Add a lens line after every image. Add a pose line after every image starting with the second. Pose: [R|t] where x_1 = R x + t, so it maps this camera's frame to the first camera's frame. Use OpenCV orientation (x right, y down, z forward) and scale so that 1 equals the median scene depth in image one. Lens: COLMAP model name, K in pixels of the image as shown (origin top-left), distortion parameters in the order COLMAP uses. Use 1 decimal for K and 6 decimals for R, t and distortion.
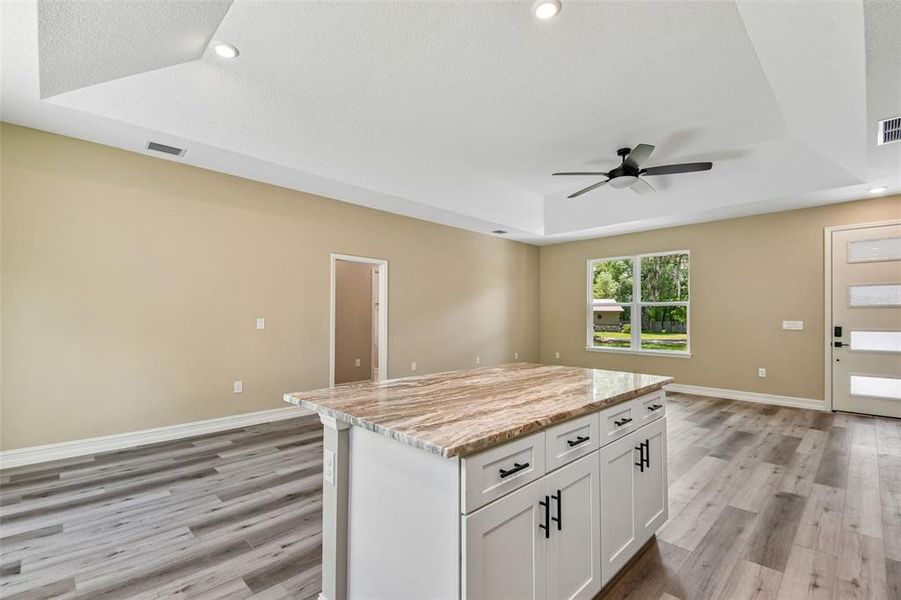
lens RADIAL K [[400.3, 0, 452.3], [0, 400.3, 308.7], [0, 0, 1]] dist [0.067707, -0.039149]
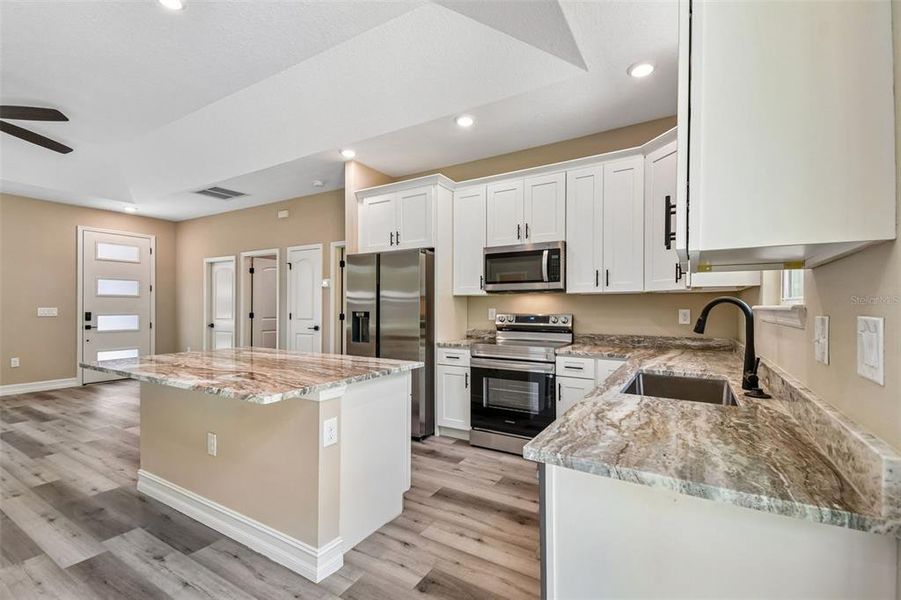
lens RADIAL K [[391.4, 0, 451.3], [0, 391.4, 302.8], [0, 0, 1]] dist [0.064641, -0.036480]
pose [[-0.250718, 0.005174, 0.968046, -0.530659], [-0.026302, 0.999580, -0.012154, 0.003920], [-0.967703, -0.028509, -0.250477, 0.336913]]
